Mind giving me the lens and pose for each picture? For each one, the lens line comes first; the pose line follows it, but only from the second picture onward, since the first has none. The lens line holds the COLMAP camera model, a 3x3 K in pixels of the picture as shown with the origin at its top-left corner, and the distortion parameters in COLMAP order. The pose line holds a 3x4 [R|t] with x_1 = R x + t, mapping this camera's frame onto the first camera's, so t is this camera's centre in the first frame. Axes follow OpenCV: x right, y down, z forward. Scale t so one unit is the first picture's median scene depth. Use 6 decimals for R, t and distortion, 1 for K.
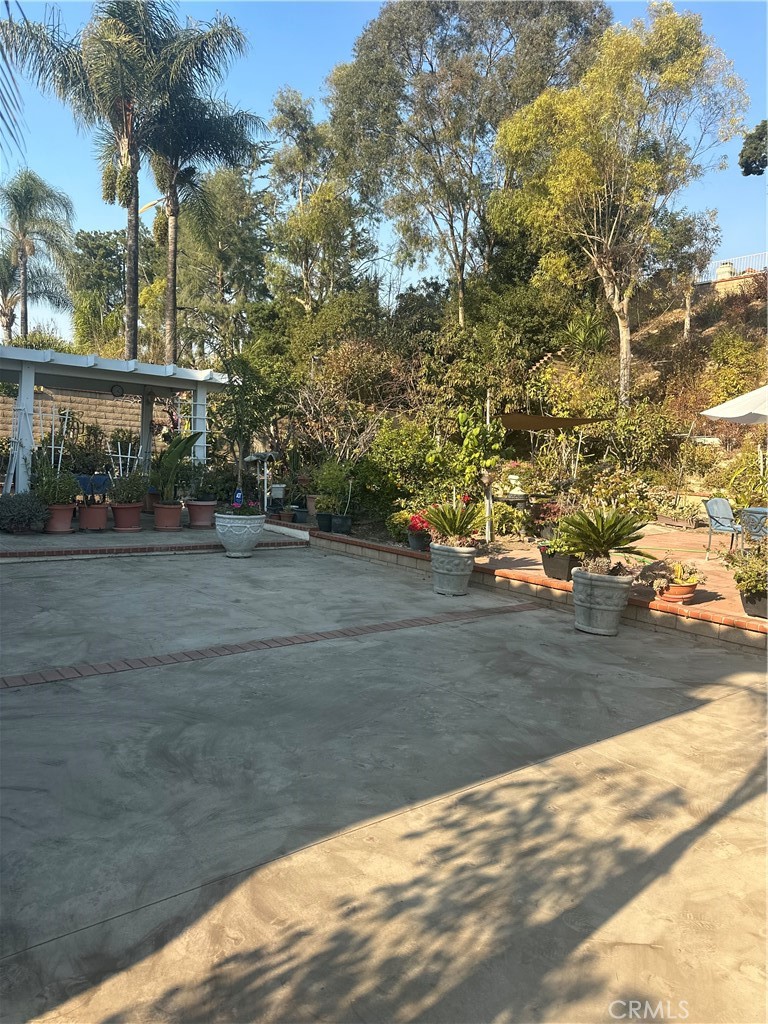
lens RADIAL K [[675.1, 0, 388.7], [0, 675.1, 514.2], [0, 0, 1]] dist [0.138487, -0.197551]
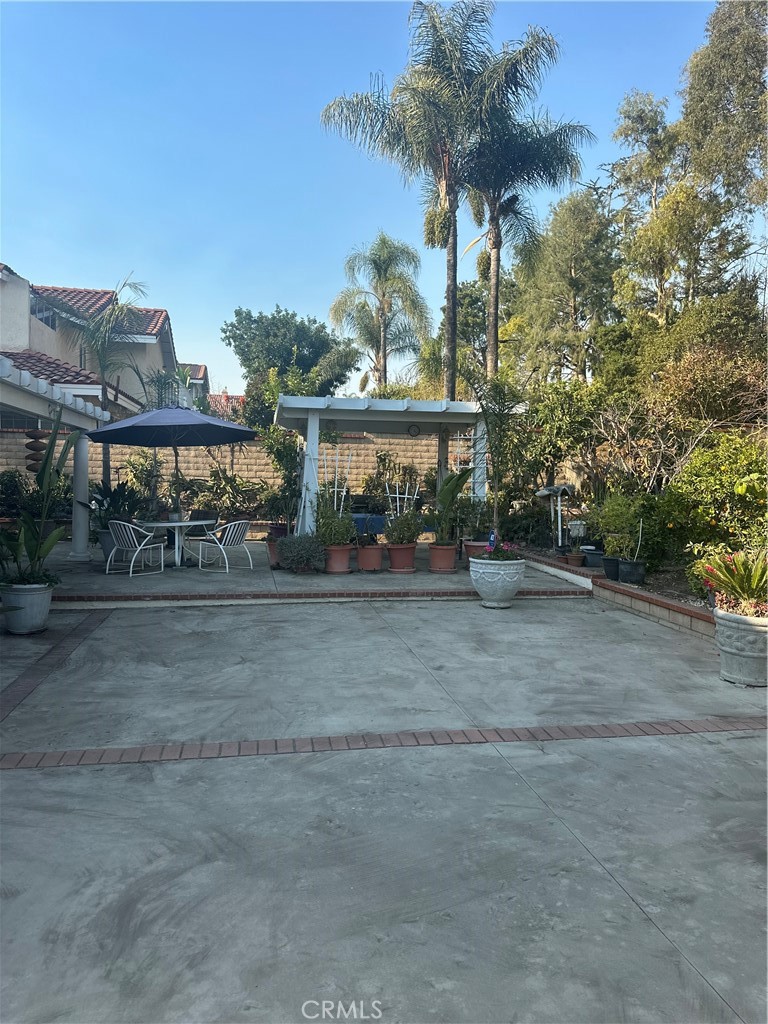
lens RADIAL K [[709.2, 0, 385.3], [0, 709.2, 521.2], [0, 0, 1]] dist [0.074202, -0.088232]
pose [[0.883661, -0.006727, -0.468079, 0.081263], [-0.011369, 0.999293, -0.035825, -0.013481], [0.467989, 0.036979, 0.882960, 0.117965]]
